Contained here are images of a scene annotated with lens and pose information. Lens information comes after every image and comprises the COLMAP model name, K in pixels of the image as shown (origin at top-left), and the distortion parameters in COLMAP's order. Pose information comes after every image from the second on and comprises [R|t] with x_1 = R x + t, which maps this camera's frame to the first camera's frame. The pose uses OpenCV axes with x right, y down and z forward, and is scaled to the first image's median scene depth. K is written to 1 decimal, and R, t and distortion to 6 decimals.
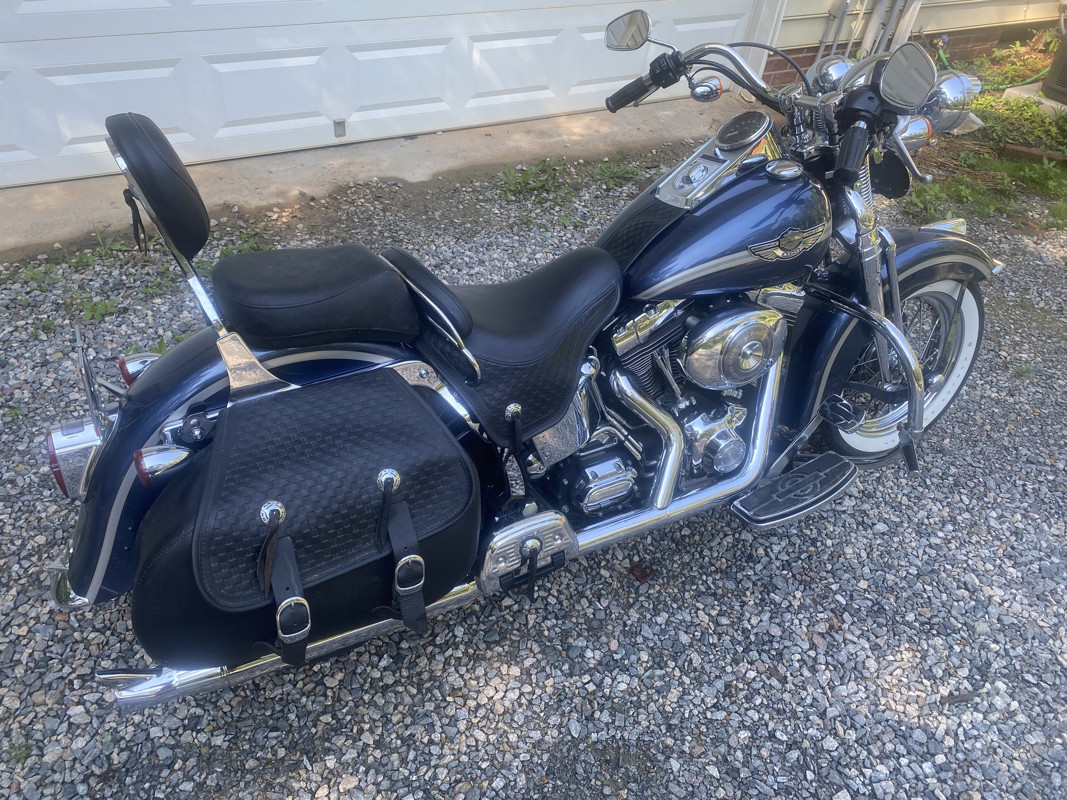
lens RADIAL K [[819.8, 0, 525.1], [0, 819.8, 396.2], [0, 0, 1]] dist [0.012679, 0.002870]
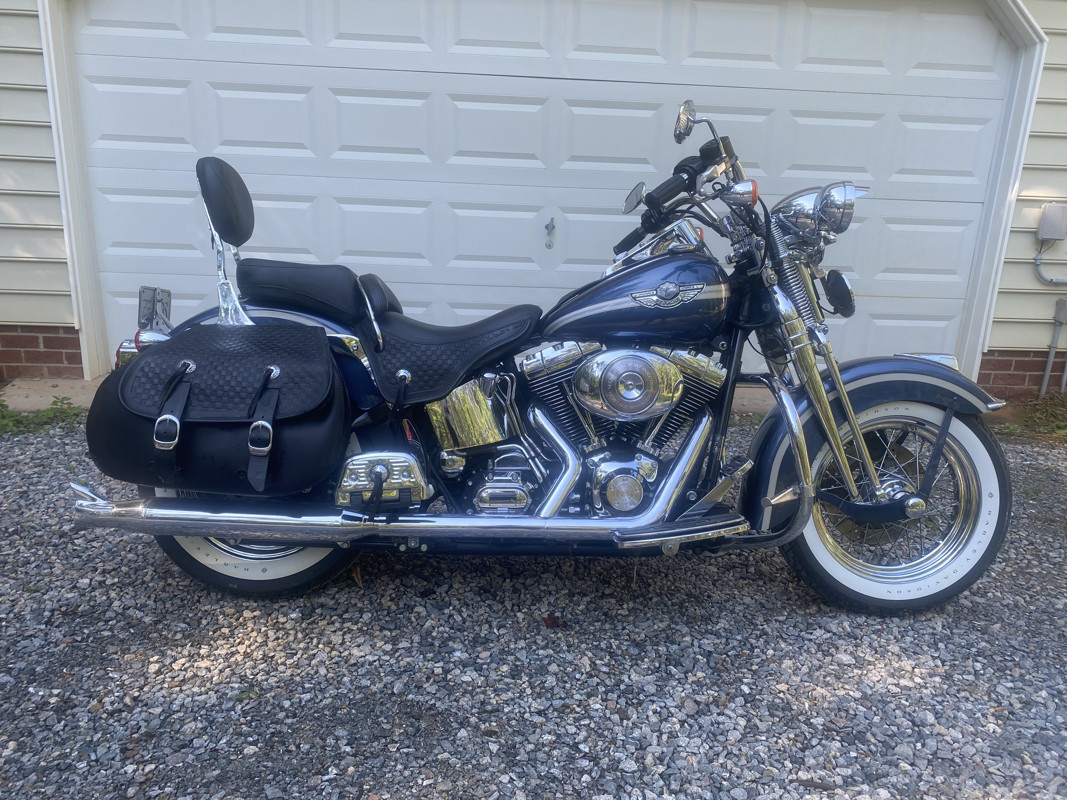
lens RADIAL K [[819.8, 0, 530.1], [0, 819.8, 396.1], [0, 0, 1]] dist [0.012679, 0.002870]
pose [[0.900510, 0.058514, -0.430881, 0.599214], [-0.246557, 0.884927, -0.395112, 0.418176], [0.358179, 0.462039, 0.811313, 0.031389]]
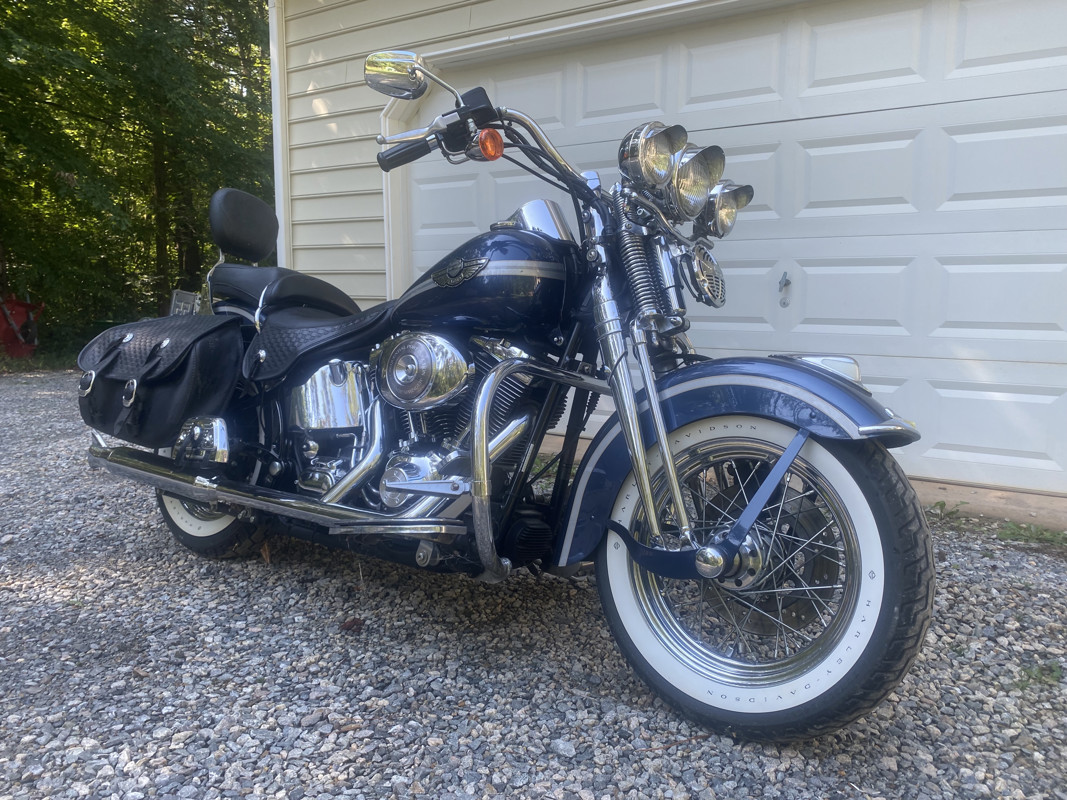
lens RADIAL K [[819.8, 0, 526.8], [0, 819.8, 399.2], [0, 0, 1]] dist [0.012679, 0.002870]
pose [[0.442879, 0.027481, -0.896160, 1.200122], [-0.548800, 0.798716, -0.246722, 0.142359], [0.708997, 0.601081, 0.368815, 0.702641]]
